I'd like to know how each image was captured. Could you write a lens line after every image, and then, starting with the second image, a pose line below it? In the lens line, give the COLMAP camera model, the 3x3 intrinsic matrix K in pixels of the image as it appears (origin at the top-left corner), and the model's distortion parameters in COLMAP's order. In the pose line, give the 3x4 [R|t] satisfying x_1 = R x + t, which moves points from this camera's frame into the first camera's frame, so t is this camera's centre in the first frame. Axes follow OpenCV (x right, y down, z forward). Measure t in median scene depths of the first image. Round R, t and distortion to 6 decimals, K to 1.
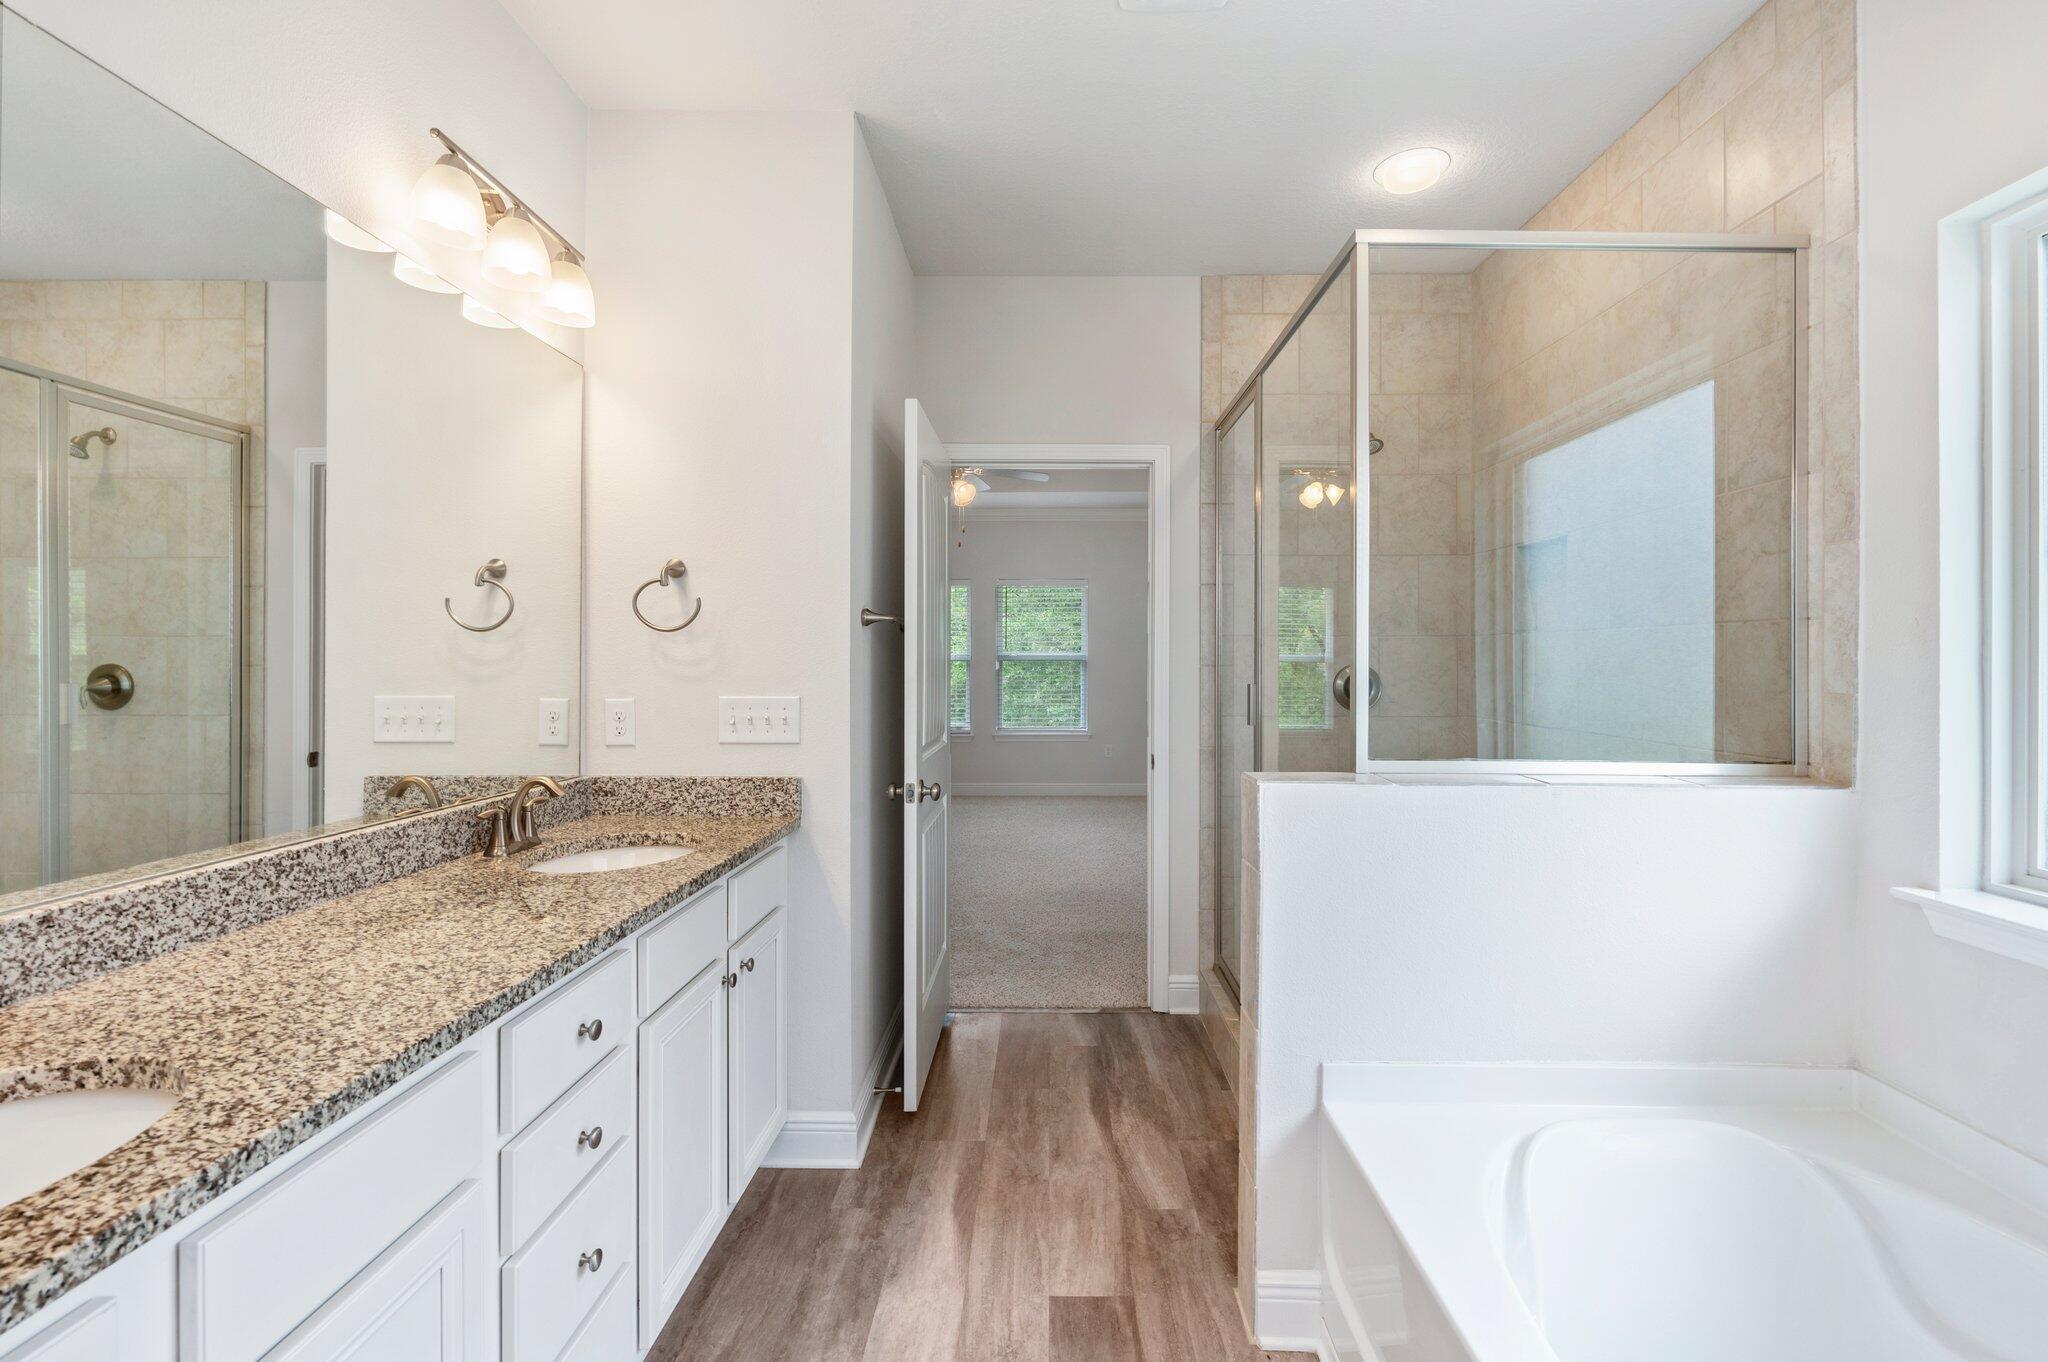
lens RADIAL K [[896.0, 0, 1065.5], [0, 896.0, 663.0], [0, 0, 1]] dist [0.012595, -0.000198]
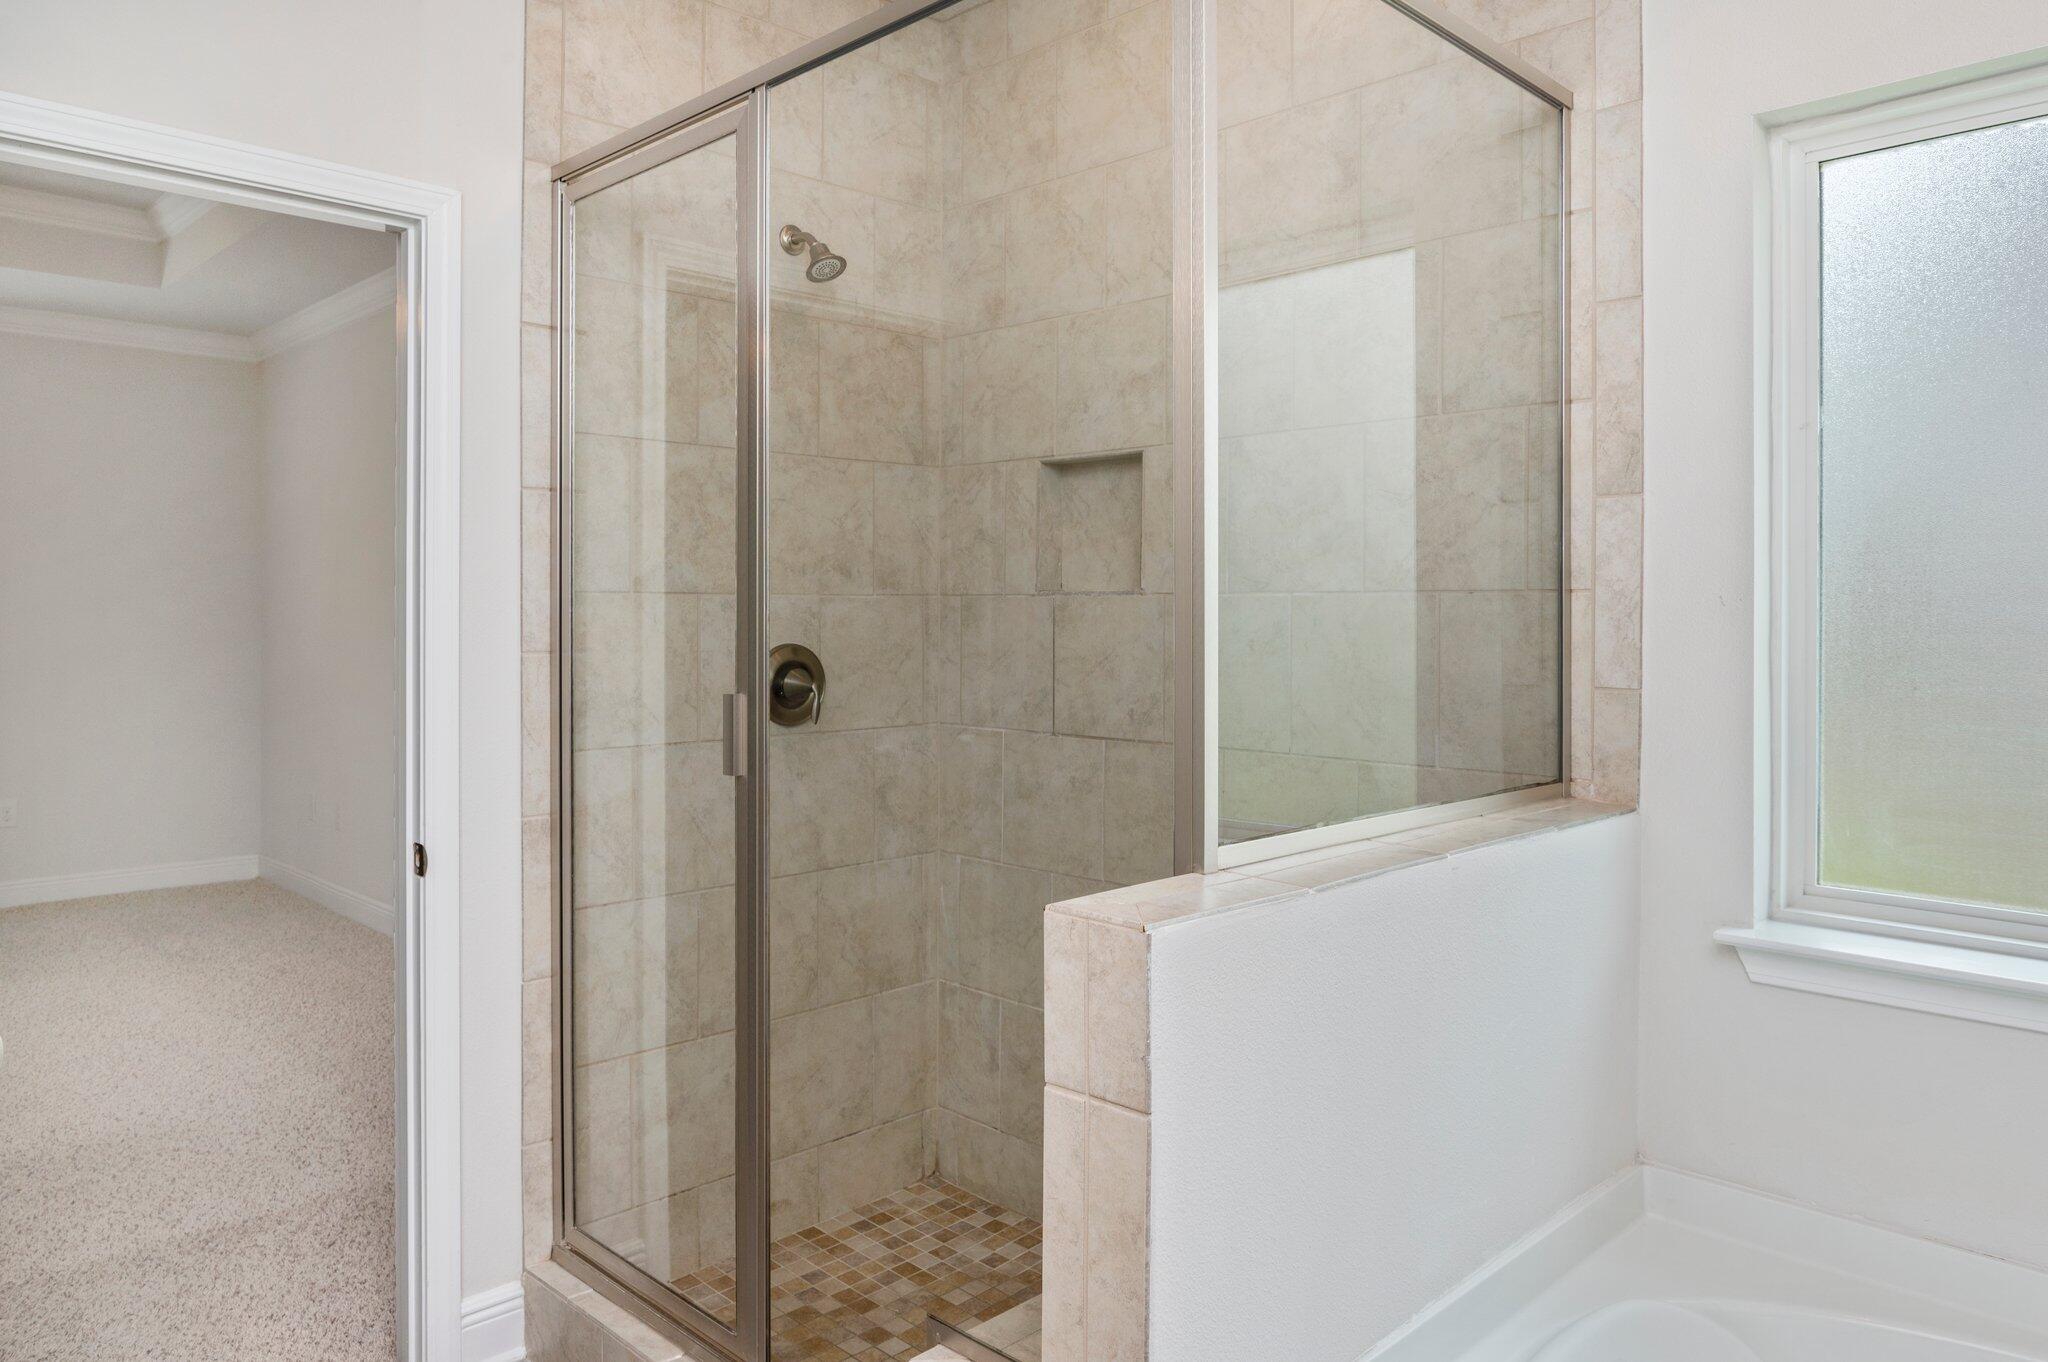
lens RADIAL K [[1359.2, 0, 1023.0], [0, 1359.2, 622.5], [0, 0, 1]] dist [-0.003790, -0.000741]
pose [[0.713791, -0.004816, 0.700342, -0.288004], [0.002177, 0.999987, 0.004658, -0.025828], [-0.700355, -0.001800, 0.713792, 0.450731]]
